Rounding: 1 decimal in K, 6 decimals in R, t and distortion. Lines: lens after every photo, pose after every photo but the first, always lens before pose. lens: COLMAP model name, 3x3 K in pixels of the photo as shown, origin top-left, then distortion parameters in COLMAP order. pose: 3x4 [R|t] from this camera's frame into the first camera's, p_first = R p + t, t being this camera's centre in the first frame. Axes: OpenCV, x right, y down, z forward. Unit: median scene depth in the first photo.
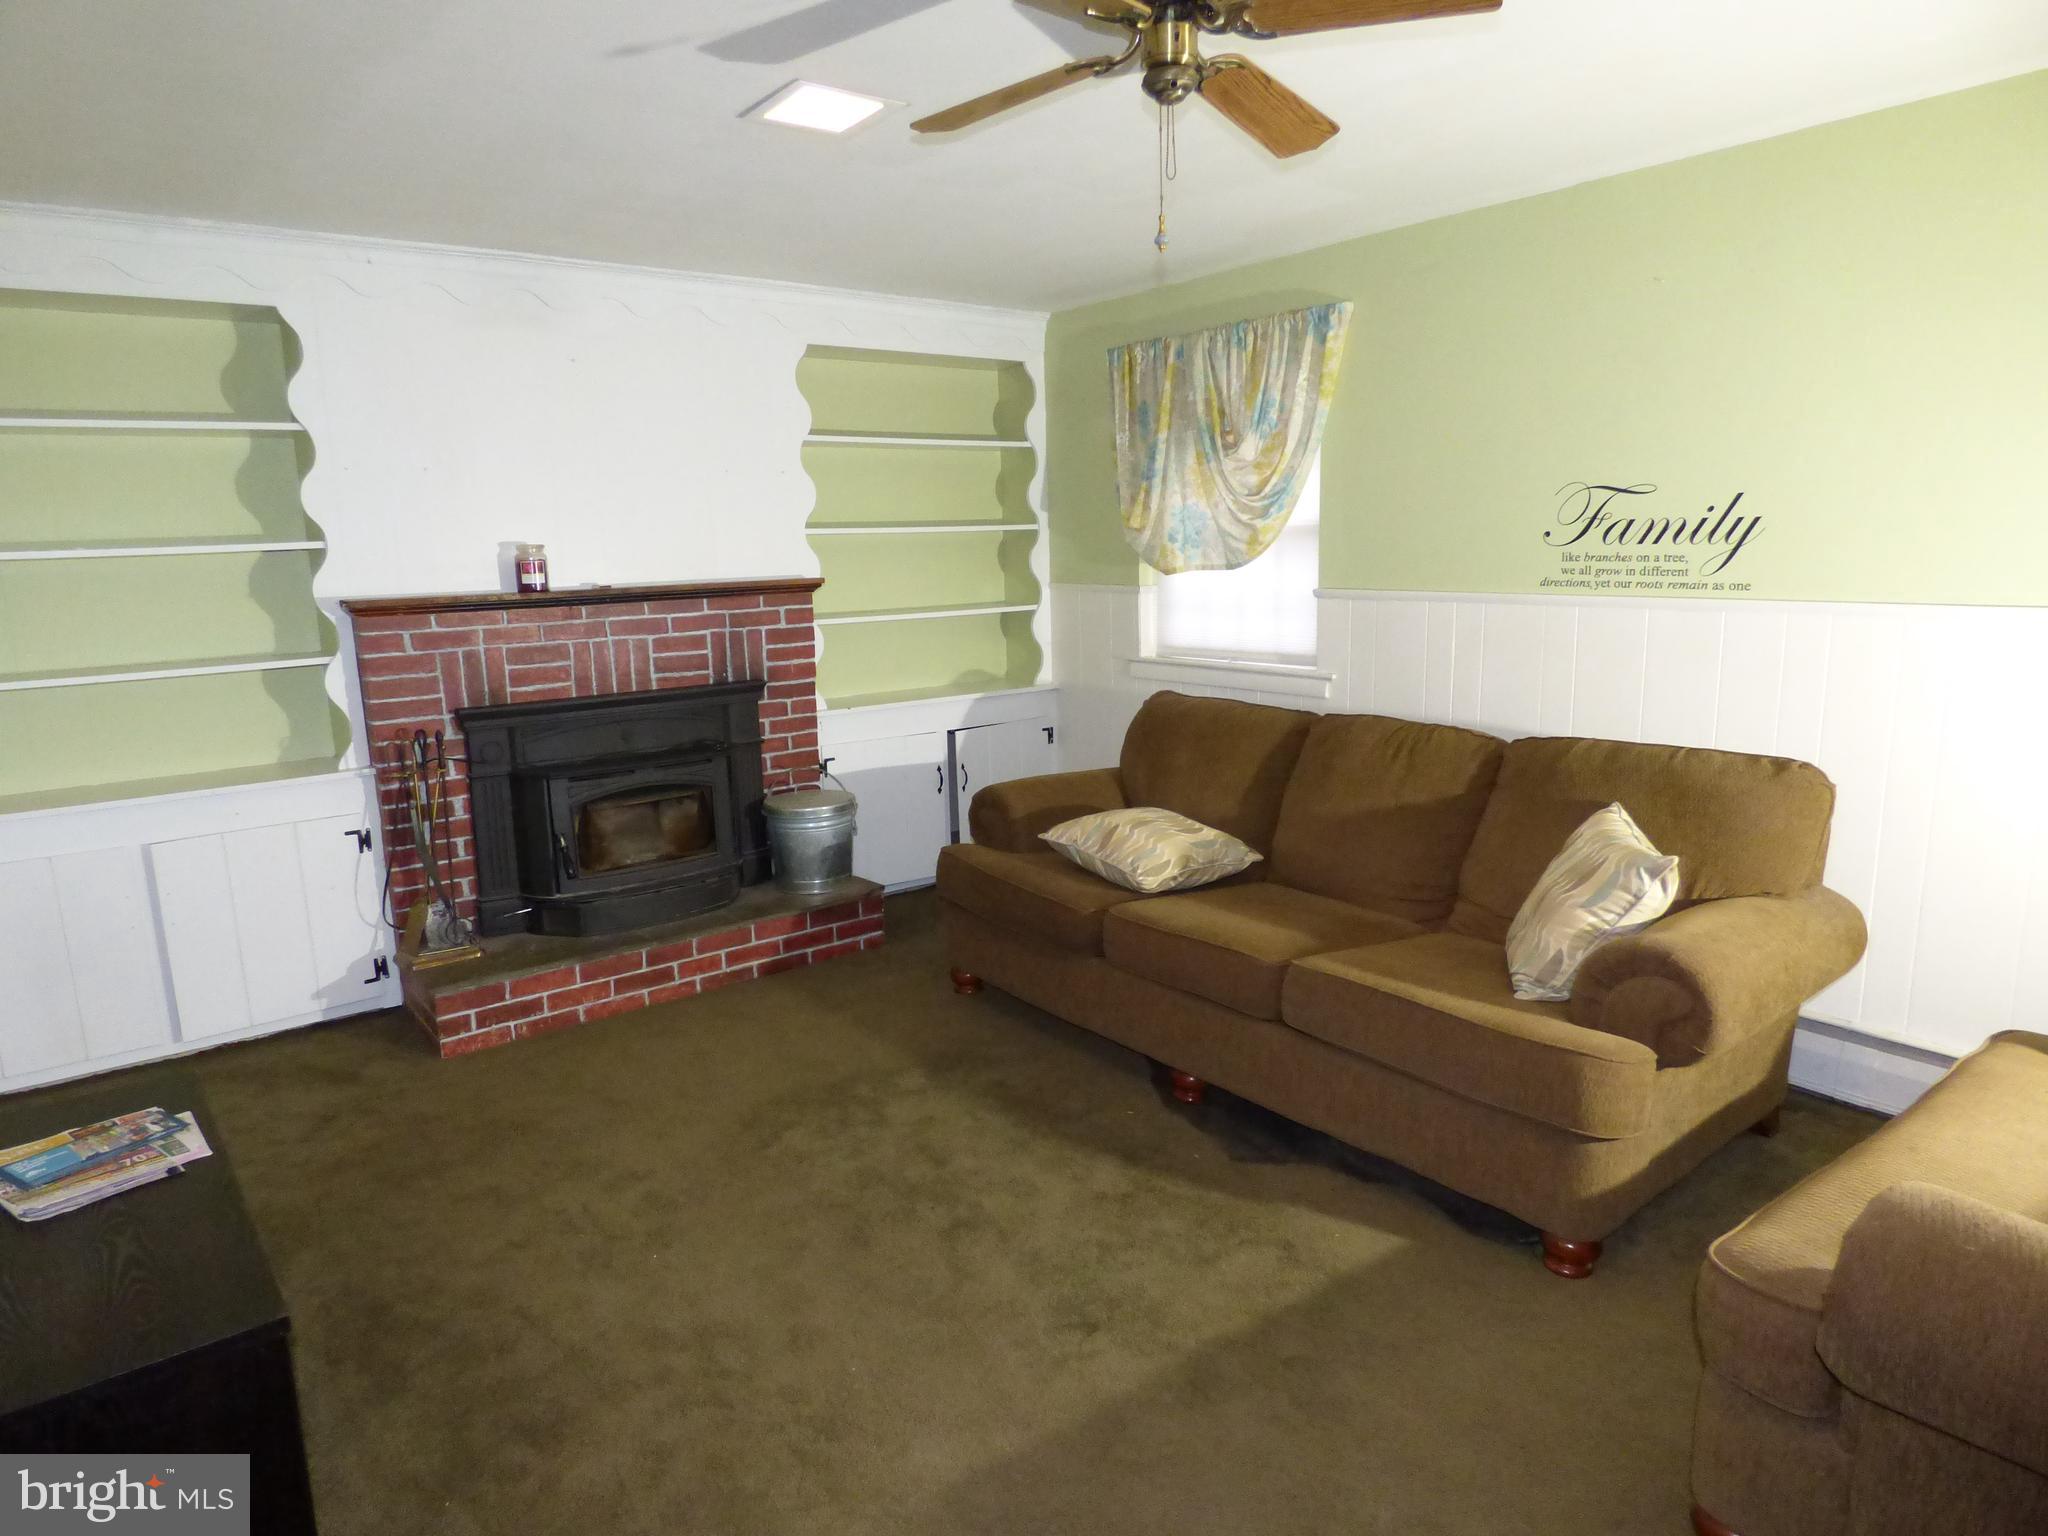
lens RADIAL K [[1264.7, 0, 1017.5], [0, 1264.7, 760.8], [0, 0, 1]] dist [-0.005022, -0.001234]
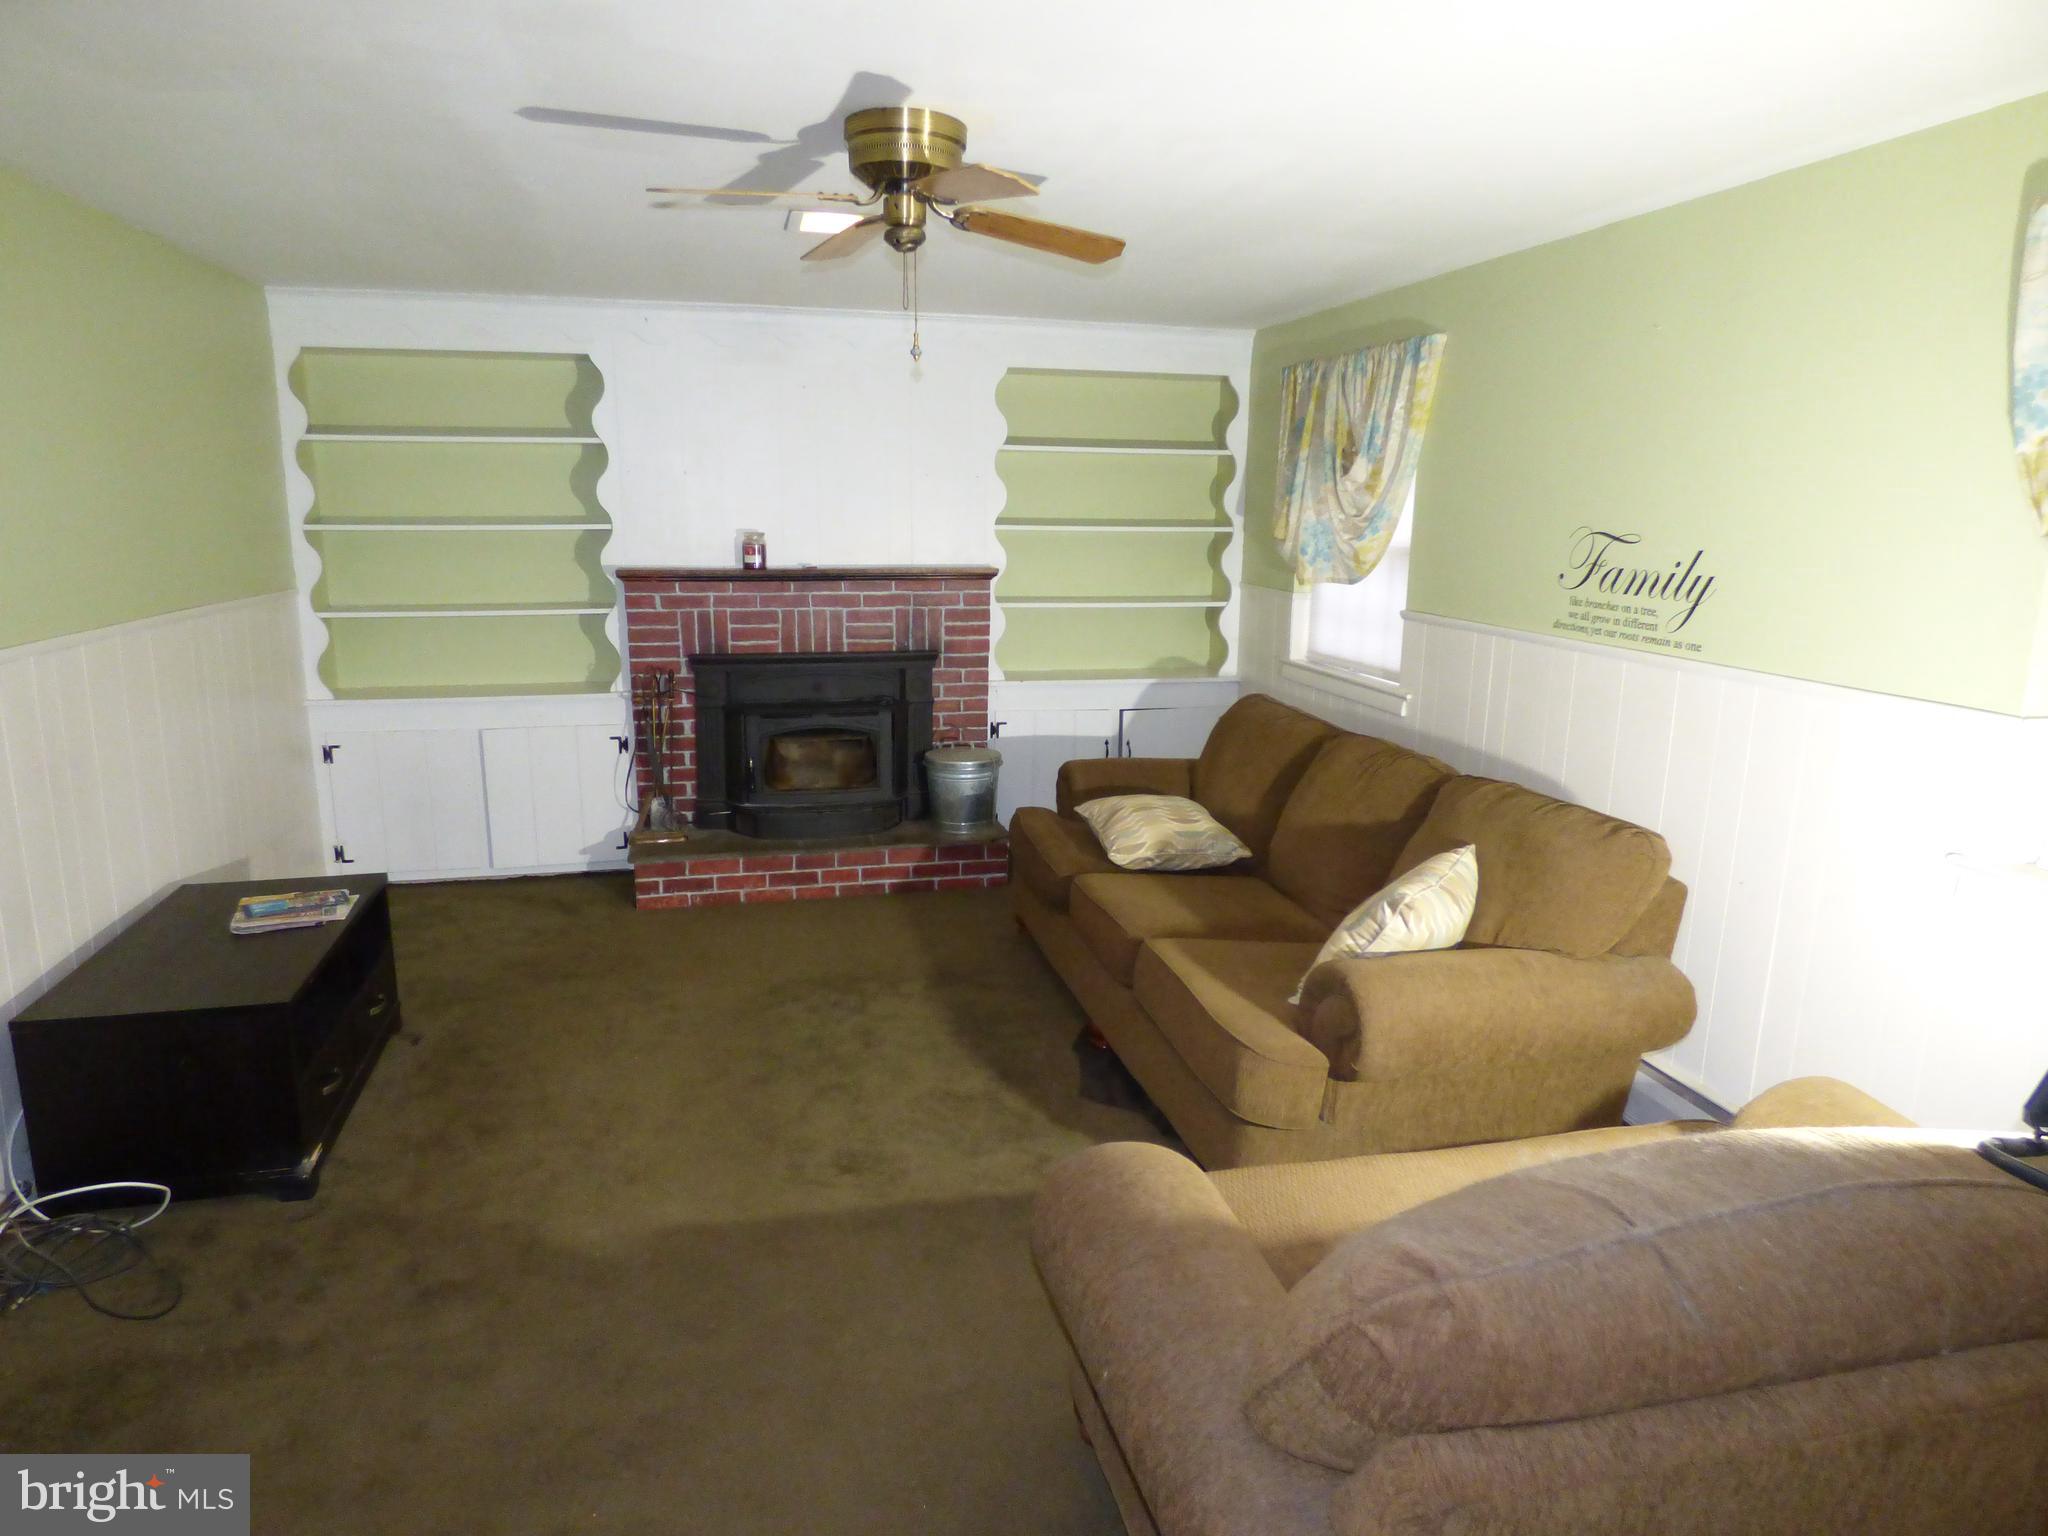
lens RADIAL K [[1264.7, 0, 1017.5], [0, 1264.7, 760.8], [0, 0, 1]] dist [-0.005022, -0.001234]
pose [[0.910729, 0.120688, -0.394977, 0.398170], [-0.107783, 0.992663, 0.054791, -0.039015], [0.398691, -0.007328, 0.917056, -0.079266]]
